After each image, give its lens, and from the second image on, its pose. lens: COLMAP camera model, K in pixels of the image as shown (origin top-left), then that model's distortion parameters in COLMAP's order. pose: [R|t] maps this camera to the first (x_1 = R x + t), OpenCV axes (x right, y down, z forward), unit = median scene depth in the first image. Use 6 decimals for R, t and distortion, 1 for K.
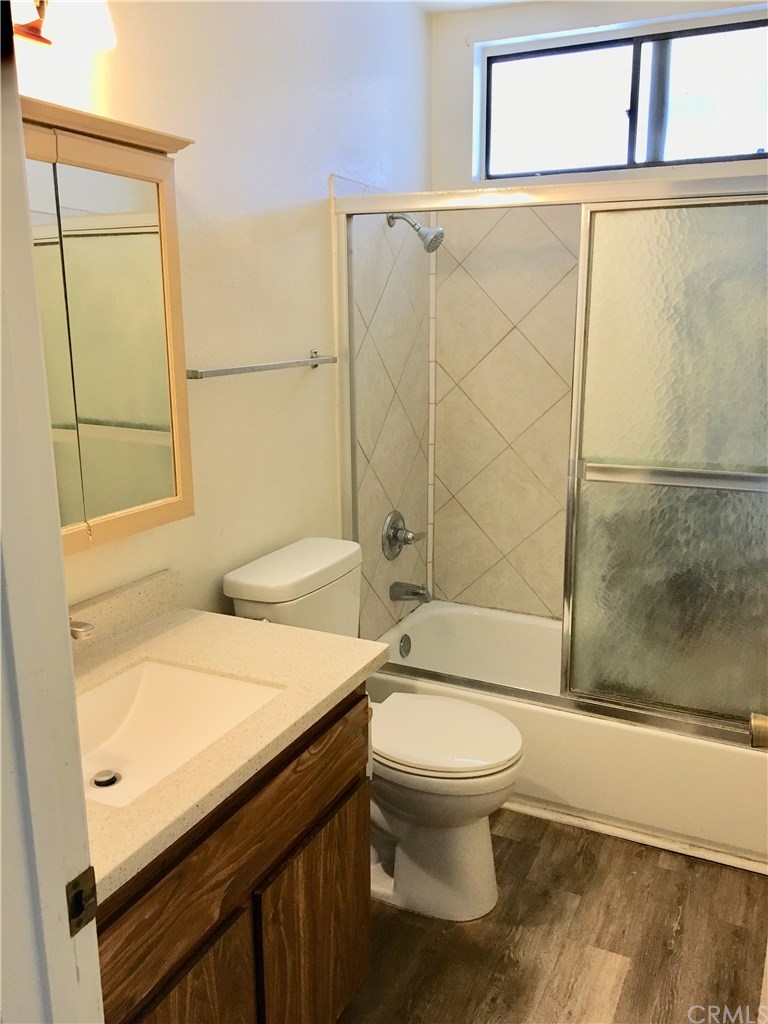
lens RADIAL K [[852.7, 0, 380.8], [0, 852.7, 512.6], [0, 0, 1]] dist [0.056183, -0.080901]
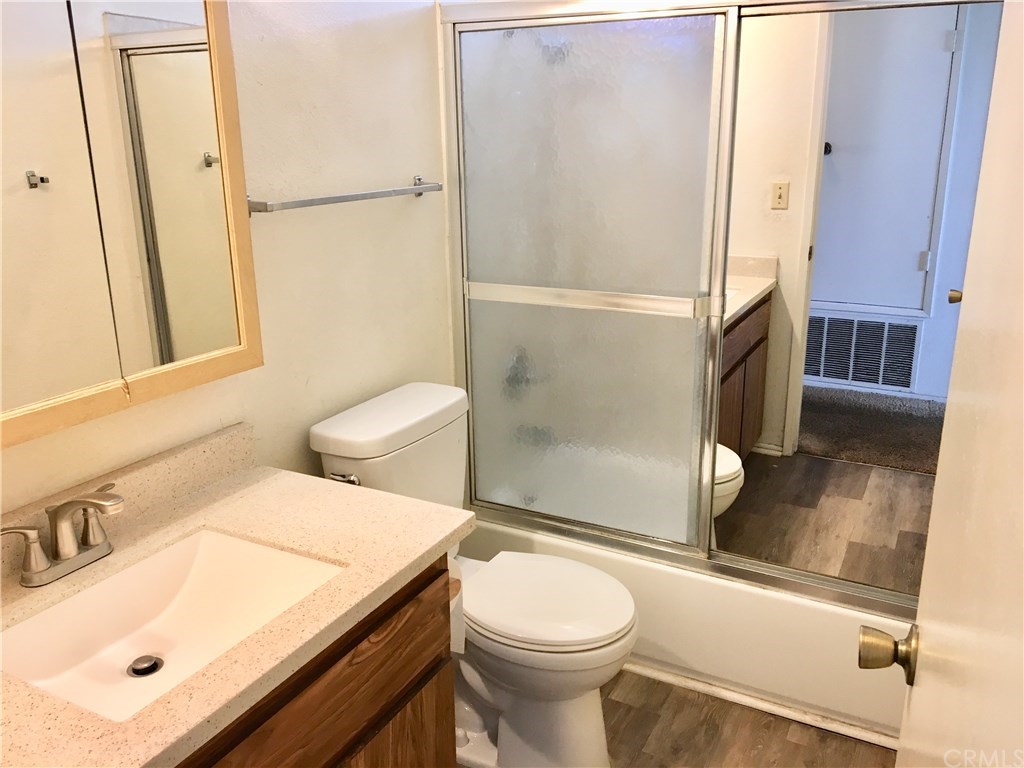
lens RADIAL K [[852.7, 0, 517.0], [0, 852.7, 383.3], [0, 0, 1]] dist [0.056183, -0.080901]
pose [[0.999325, 0.004875, -0.036416, 0.073437], [-0.002784, 0.998356, 0.057257, -0.027604], [0.036635, -0.057117, 0.997695, 0.099875]]
